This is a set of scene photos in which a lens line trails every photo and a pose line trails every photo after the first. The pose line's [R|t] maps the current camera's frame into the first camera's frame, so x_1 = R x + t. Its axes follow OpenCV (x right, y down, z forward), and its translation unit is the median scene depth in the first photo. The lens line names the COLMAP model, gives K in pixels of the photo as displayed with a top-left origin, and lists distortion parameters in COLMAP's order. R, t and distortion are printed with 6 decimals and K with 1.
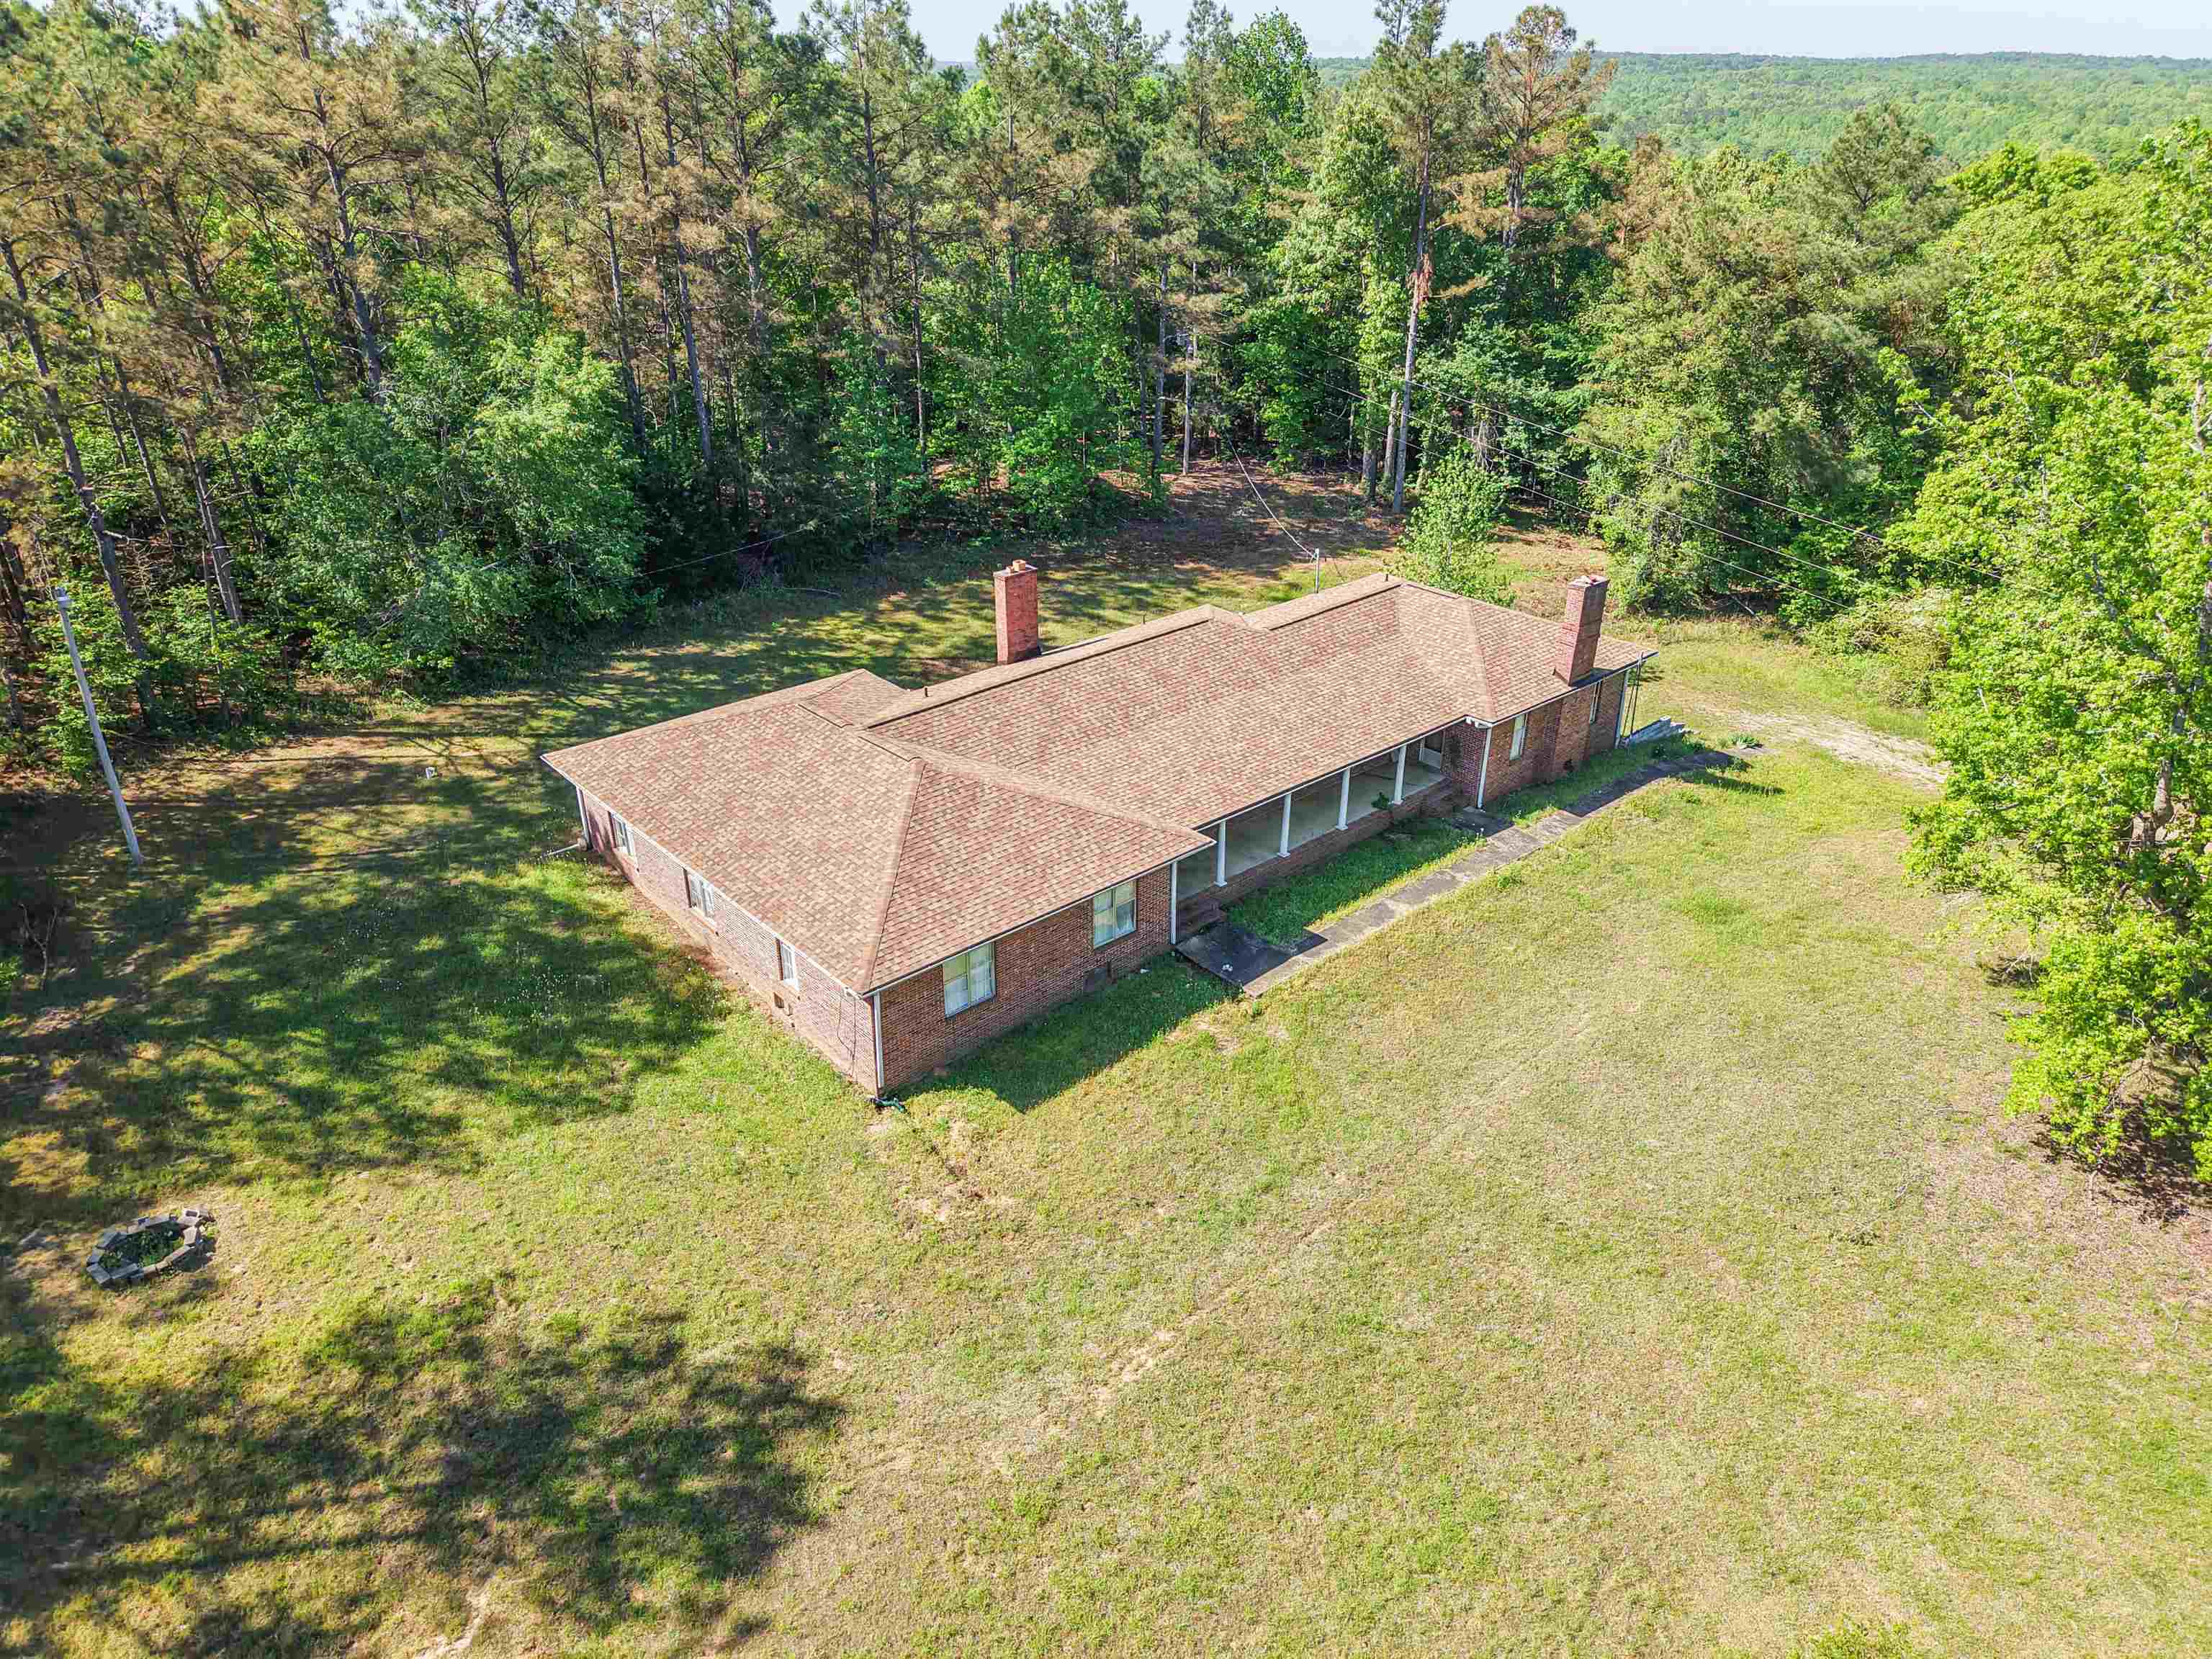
lens RADIAL K [[1450.4, 0, 1095.0], [0, 1450.4, 826.9], [0, 0, 1]] dist [0.014110, -0.001233]
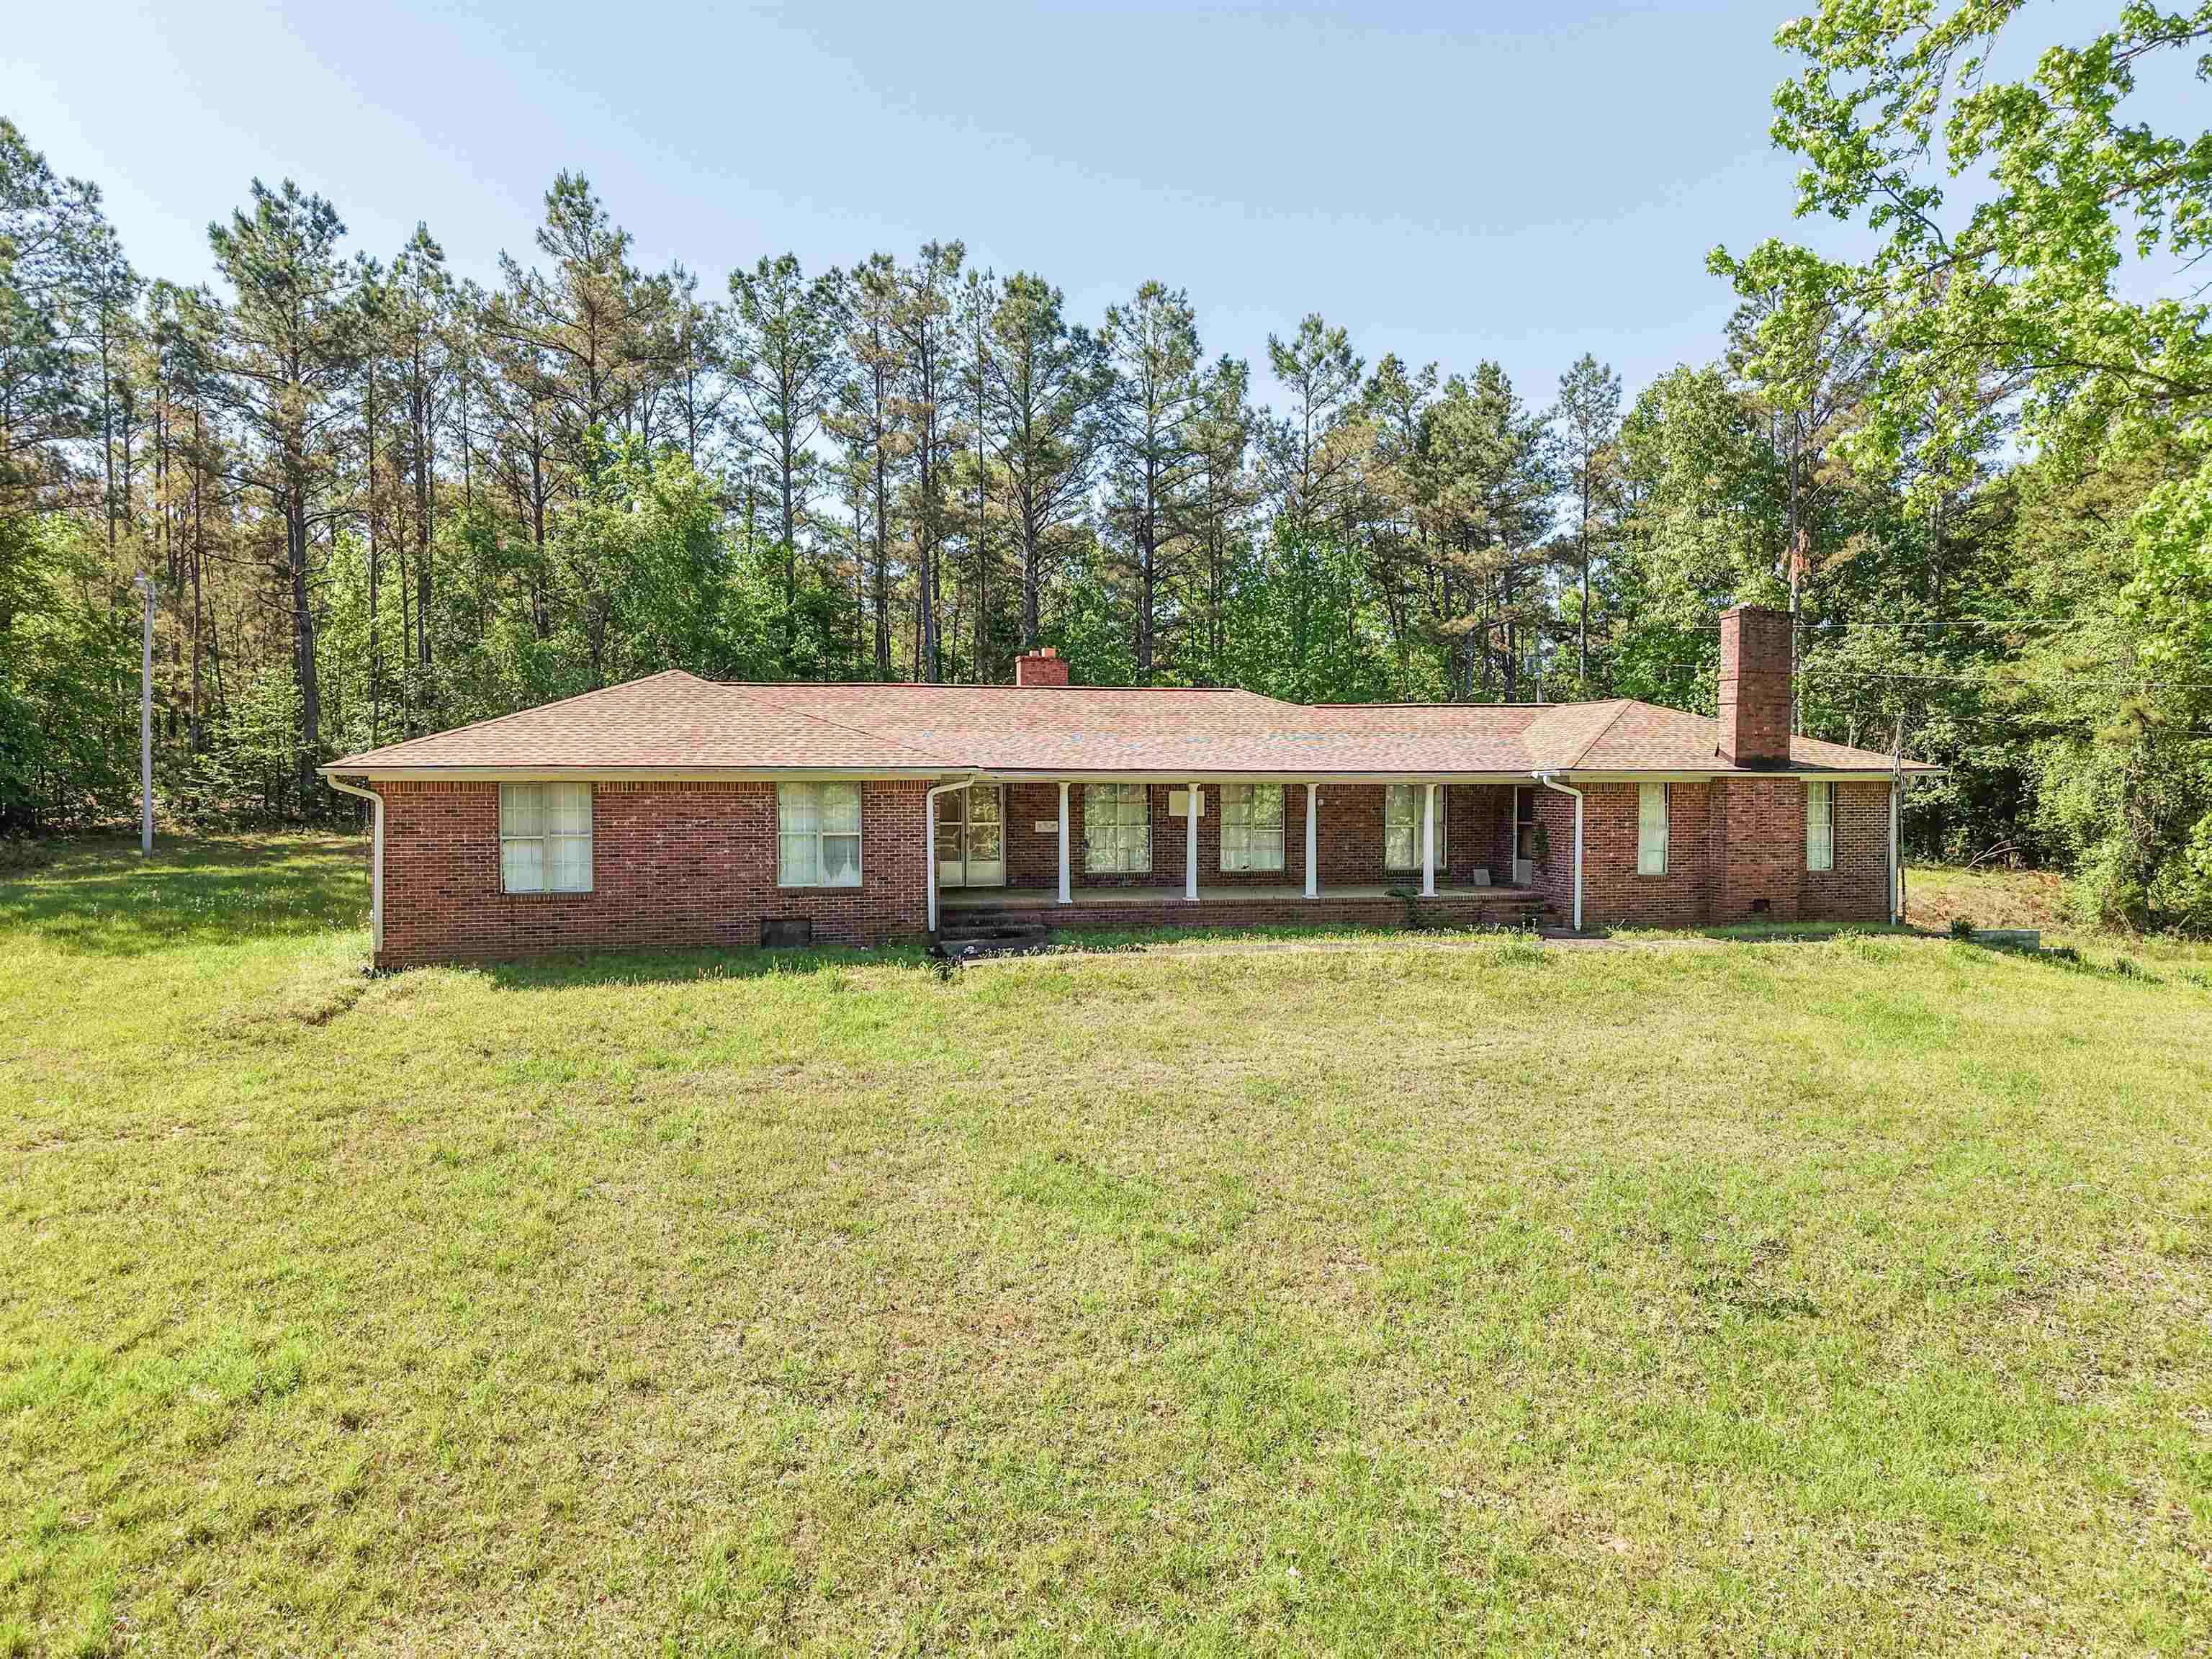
lens RADIAL K [[1361.6, 0, 1090.8], [0, 1361.6, 894.2], [0, 0, 1]] dist [0.029000, -0.000119]
pose [[0.892642, 0.038583, -0.449112, 0.419894], [-0.200179, 0.926626, -0.318265, 0.257278], [0.403880, 0.373999, 0.834869, 0.466117]]
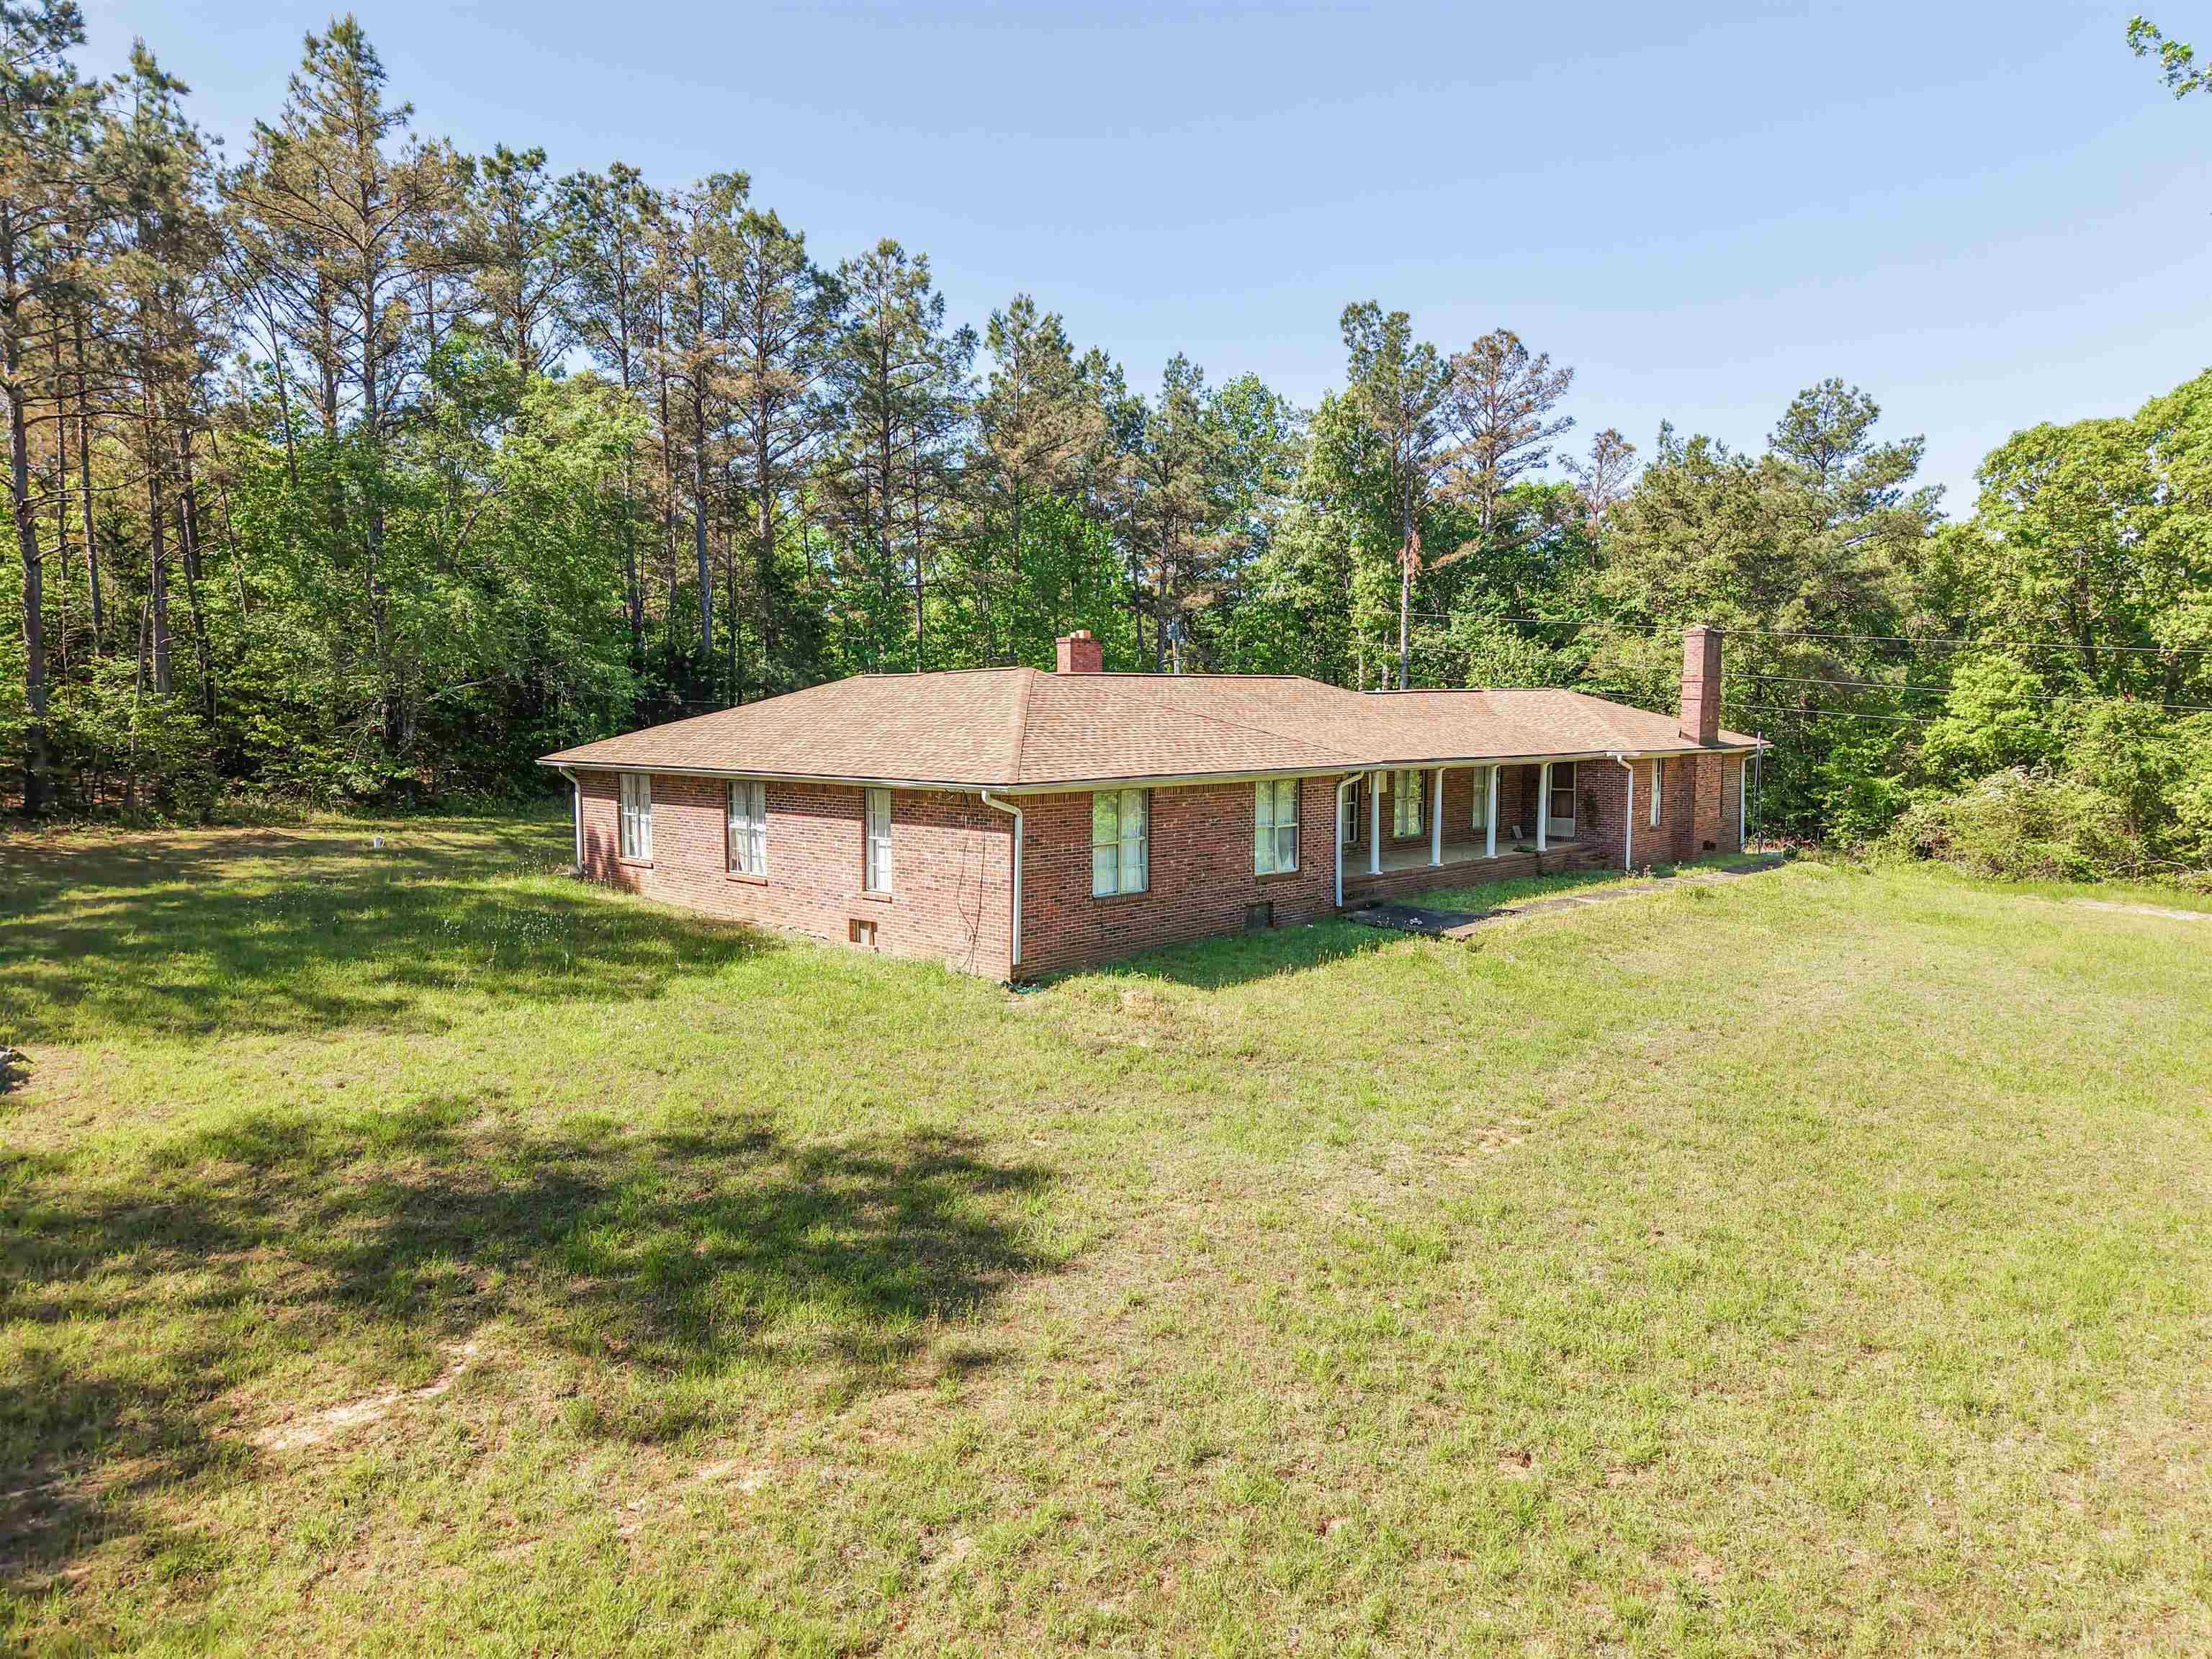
lens RADIAL K [[1450.4, 0, 1095.0], [0, 1450.4, 826.9], [0, 0, 1]] dist [0.014110, -0.001233]
pose [[0.997670, -0.008974, 0.067631, -0.130484], [0.033363, 0.928865, -0.368914, 0.325964], [-0.059509, 0.370311, 0.927000, 0.249778]]
